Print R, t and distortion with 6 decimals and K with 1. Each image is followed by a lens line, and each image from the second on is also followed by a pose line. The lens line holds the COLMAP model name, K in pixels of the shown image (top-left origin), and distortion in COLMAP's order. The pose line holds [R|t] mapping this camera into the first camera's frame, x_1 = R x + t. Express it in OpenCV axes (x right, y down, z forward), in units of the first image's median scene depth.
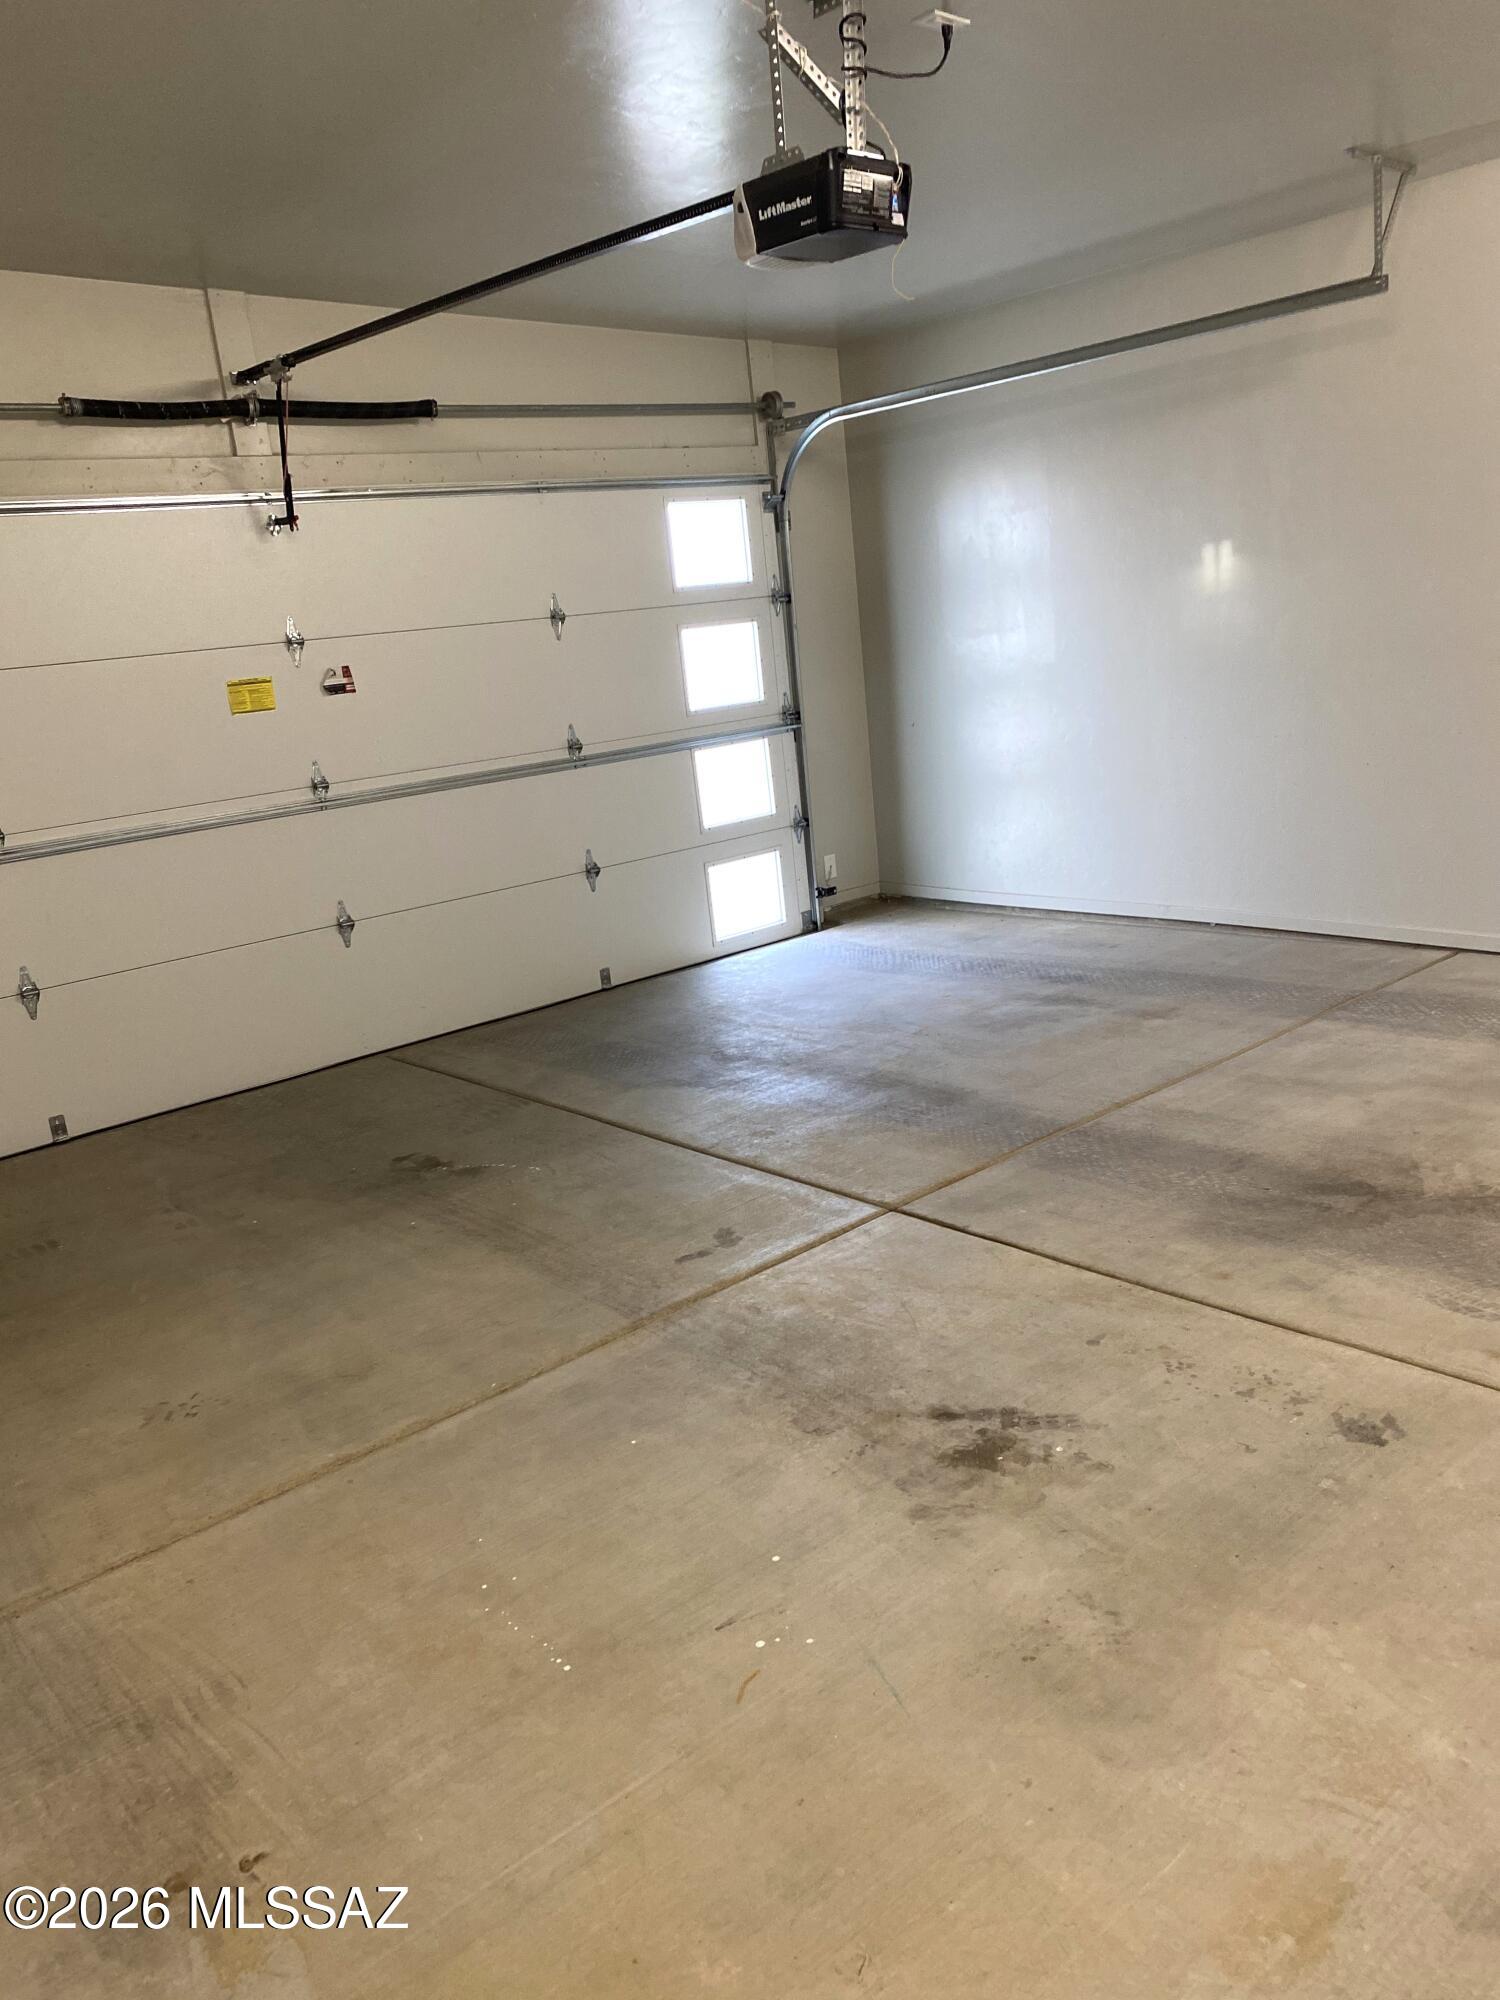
lens RADIAL K [[1547.2, 0, 750.0], [0, 1547.2, 1000.0], [0, 0, 1]] dist [-0.004556, -0.000373]
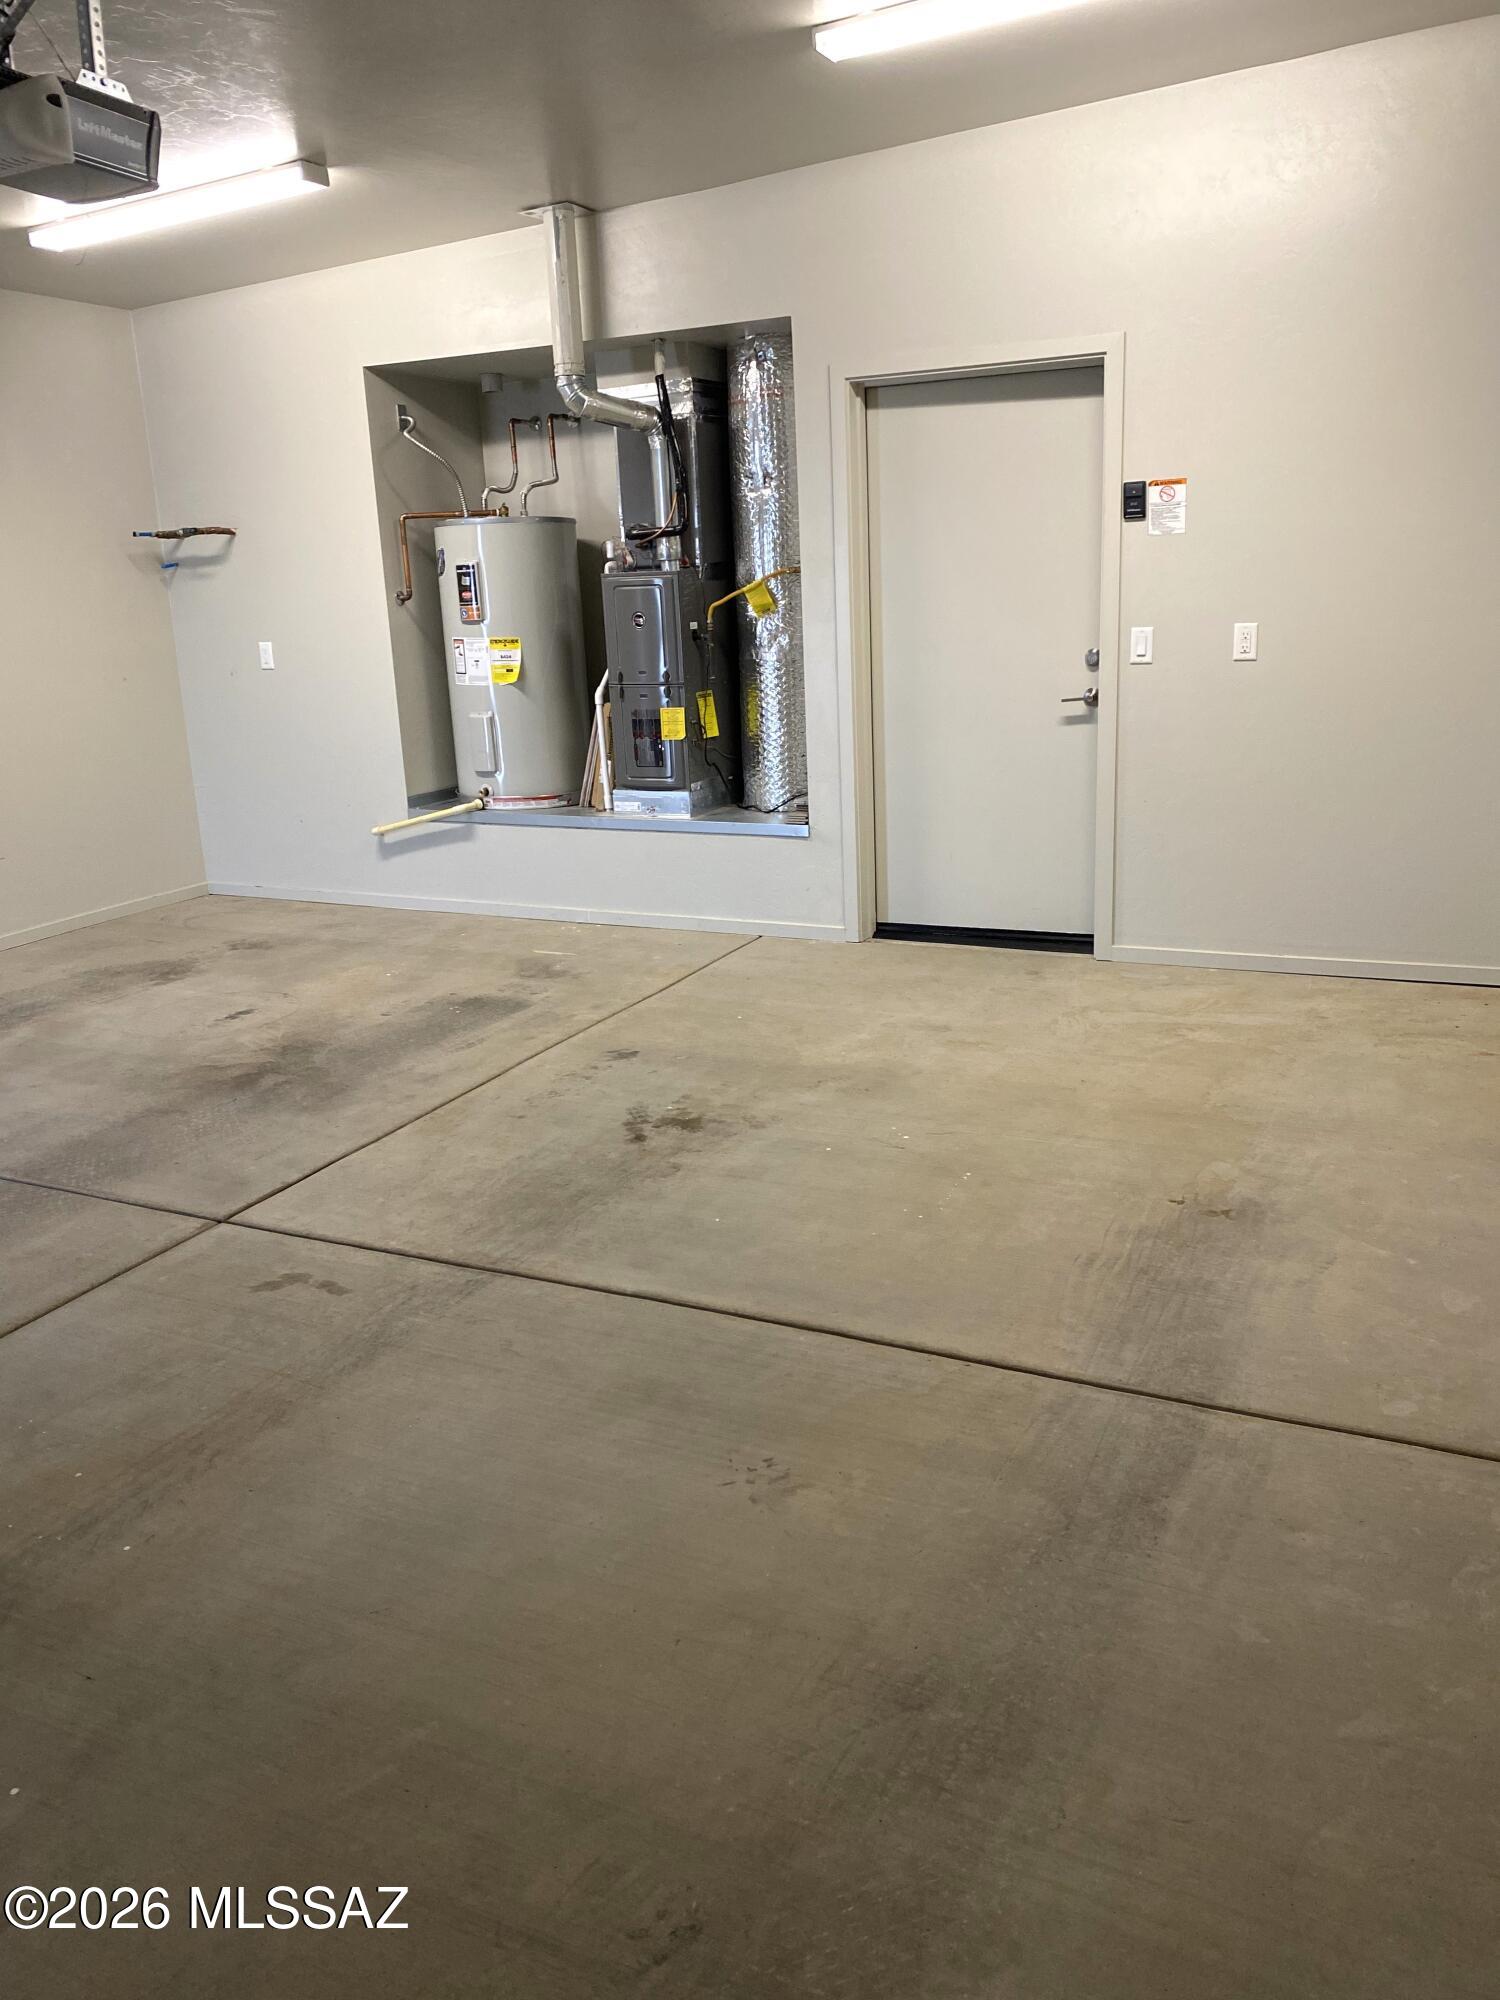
lens RADIAL K [[1521.0, 0, 750.0], [0, 1521.0, 1000.0], [0, 0, 1]] dist [0.062247, -0.000523]
pose [[-0.393643, -0.132436, 0.909674, -1.073519], [0.296639, 0.918330, 0.262060, -0.171028], [-0.870086, 0.373003, -0.322209, 1.199132]]
